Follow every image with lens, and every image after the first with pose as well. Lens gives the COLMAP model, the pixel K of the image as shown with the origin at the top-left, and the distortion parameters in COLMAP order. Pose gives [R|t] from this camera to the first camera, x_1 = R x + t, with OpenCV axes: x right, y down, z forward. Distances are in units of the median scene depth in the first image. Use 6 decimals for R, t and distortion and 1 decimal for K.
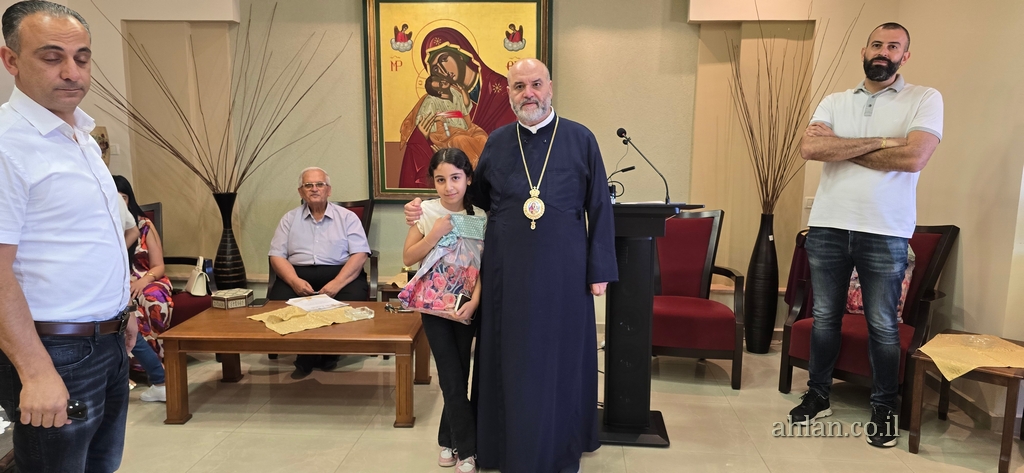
lens RADIAL K [[702.3, 0, 512.0], [0, 702.3, 236.5], [0, 0, 1]] dist [0.047776, -0.071803]
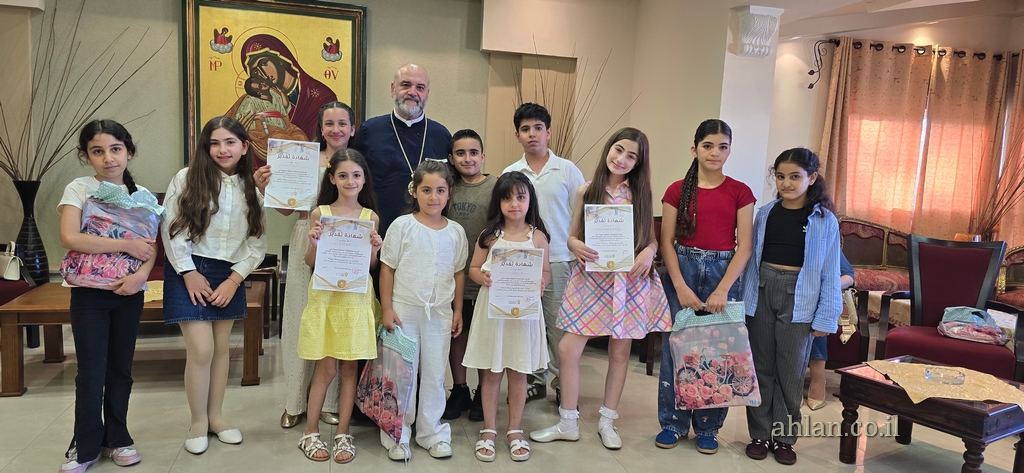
lens RADIAL K [[709.1, 0, 515.3], [0, 709.1, 235.4], [0, 0, 1]] dist [0.057216, -0.072296]
pose [[0.944711, 0.002021, 0.327897, -0.092615], [0.007512, 0.999585, -0.027804, 0.047860], [-0.327817, 0.028730, 0.944304, -0.162464]]
